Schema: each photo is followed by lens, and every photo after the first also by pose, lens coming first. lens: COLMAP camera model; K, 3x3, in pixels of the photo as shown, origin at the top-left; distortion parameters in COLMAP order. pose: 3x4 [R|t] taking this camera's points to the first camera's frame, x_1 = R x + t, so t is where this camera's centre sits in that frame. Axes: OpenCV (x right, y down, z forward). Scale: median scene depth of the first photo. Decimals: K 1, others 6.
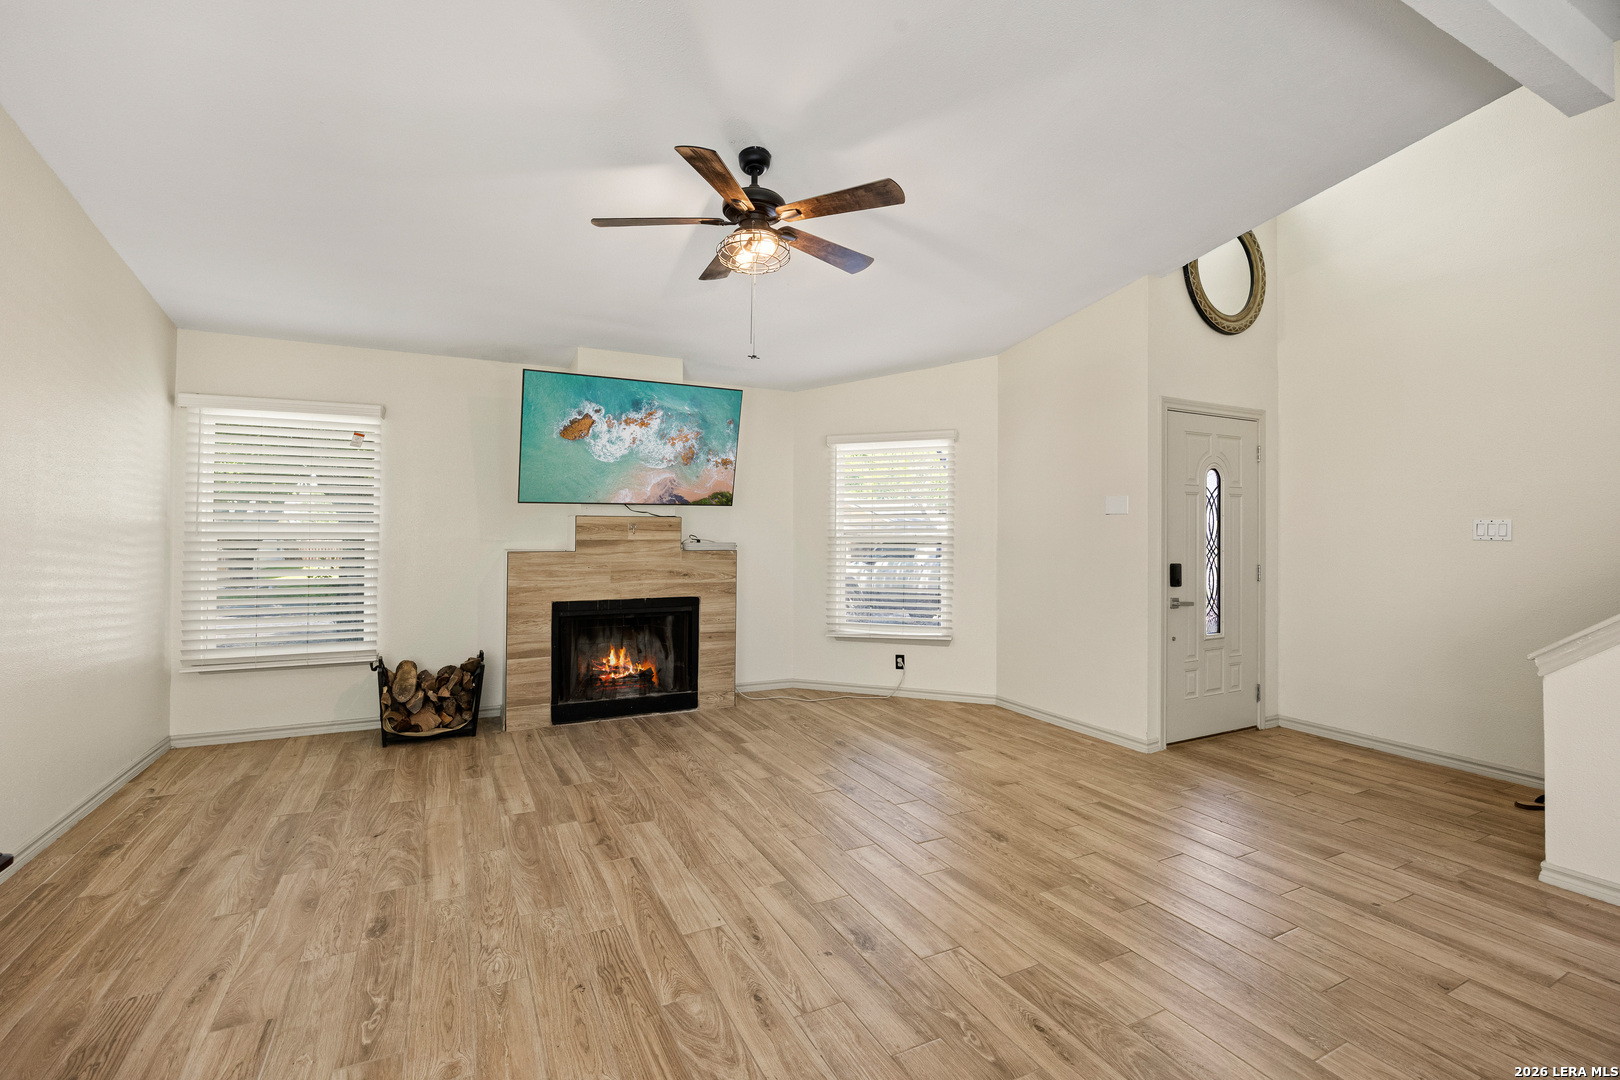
lens RADIAL K [[706.9, 0, 804.9], [0, 706.9, 519.5], [0, 0, 1]] dist [-0.016769, 0.000260]
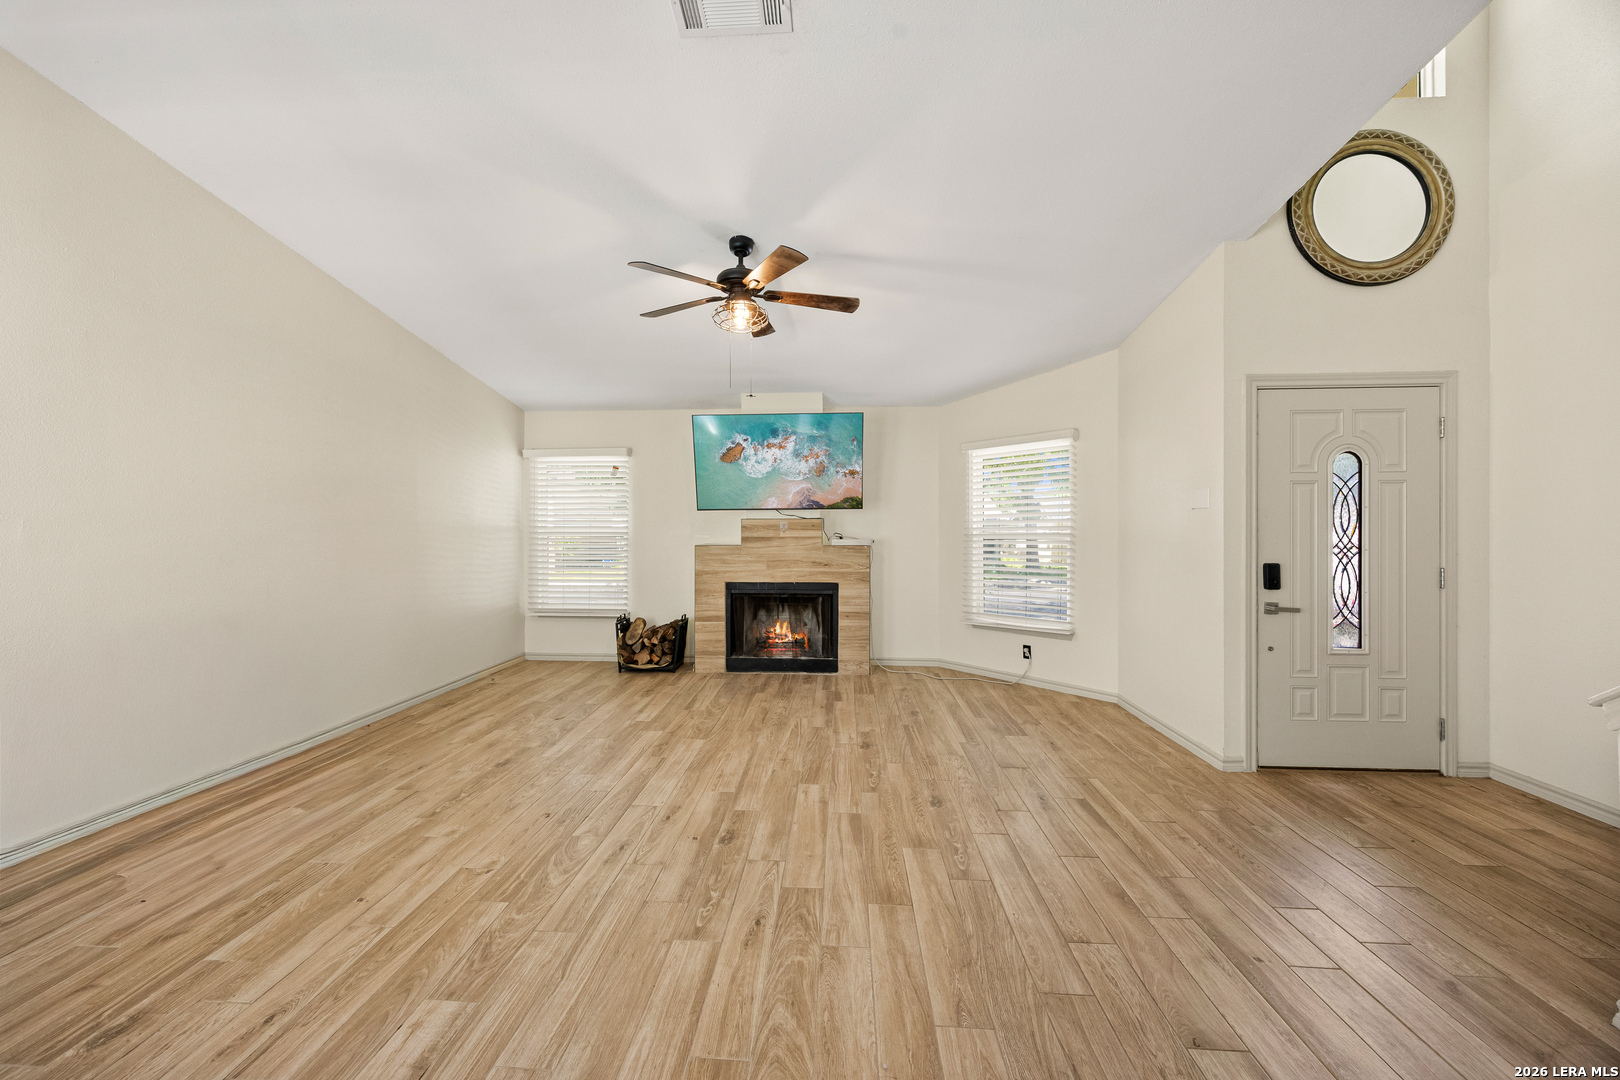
lens RADIAL K [[624.2, 0, 806.3], [0, 624.2, 529.5], [0, 0, 1]] dist [-0.004355, 0.000237]
pose [[0.863220, -0.006448, -0.504787, 0.390358], [0.013576, 0.999853, 0.010445, 0.004497], [0.504645, -0.015869, 0.863181, 0.035346]]
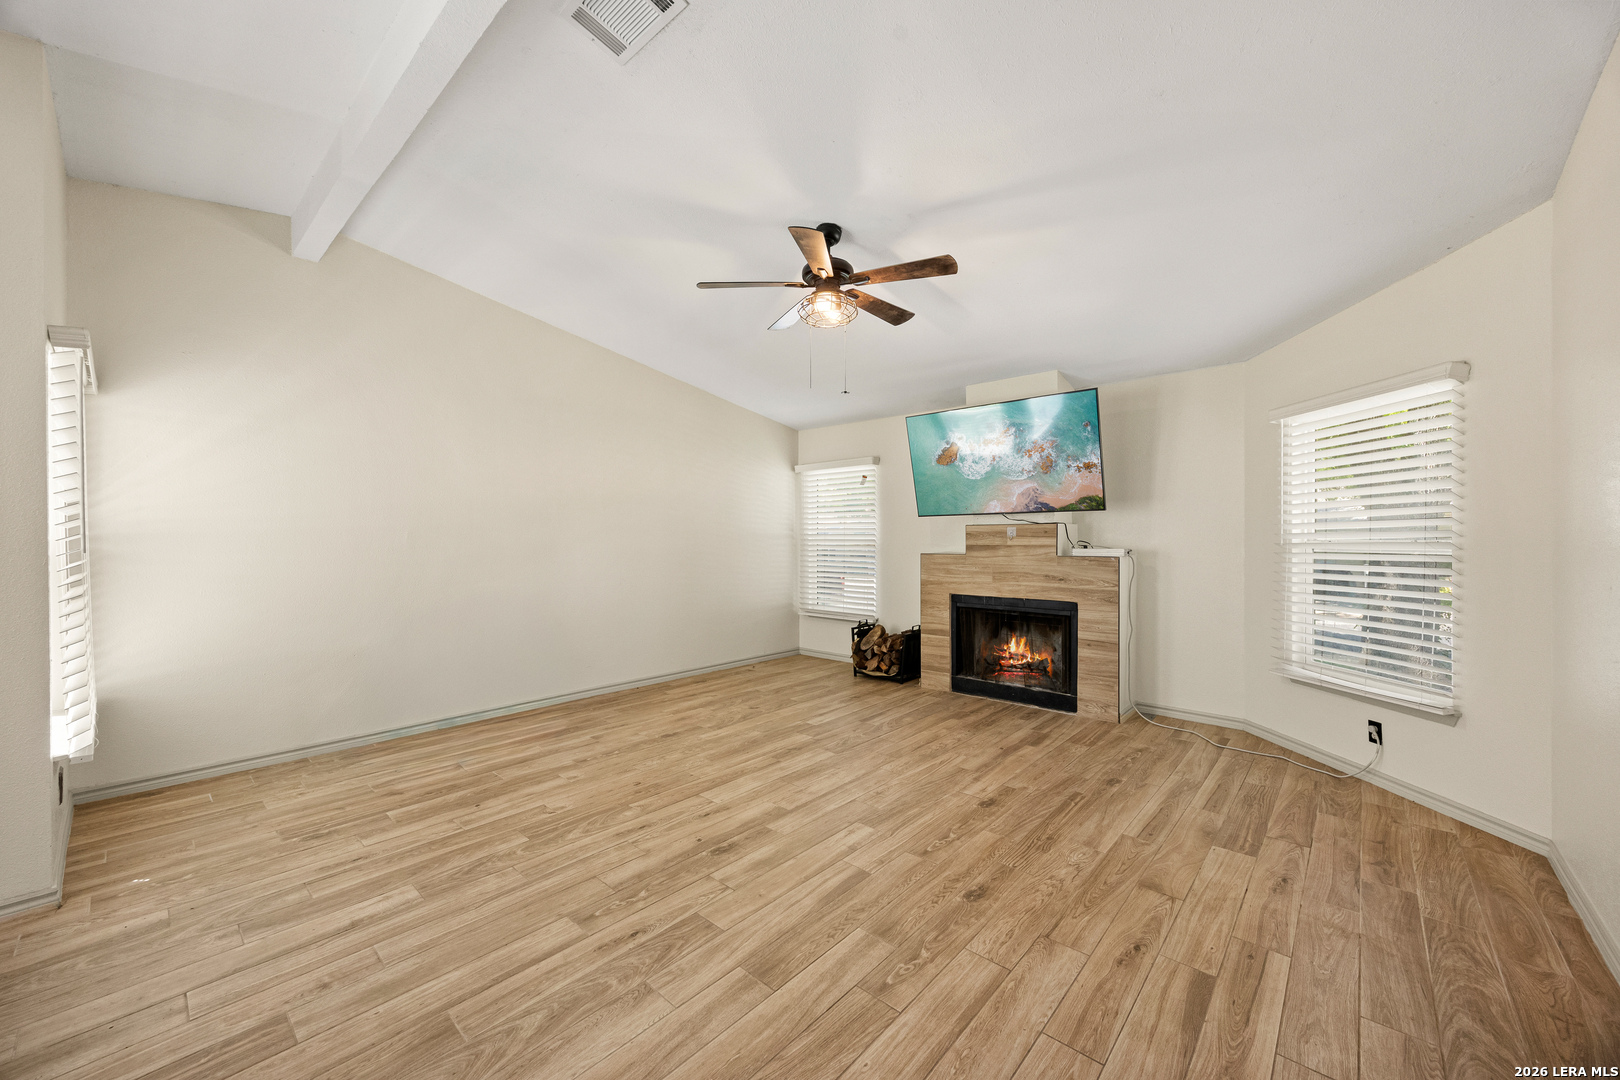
lens RADIAL K [[621.1, 0, 803.0], [0, 621.1, 538.5], [0, 0, 1]] dist [-0.002064, 0.000137]
pose [[0.358079, -0.004786, -0.933679, 0.588398], [0.018271, 0.999831, 0.001882, 0.010889], [0.933512, -0.017733, 0.358106, 0.357302]]
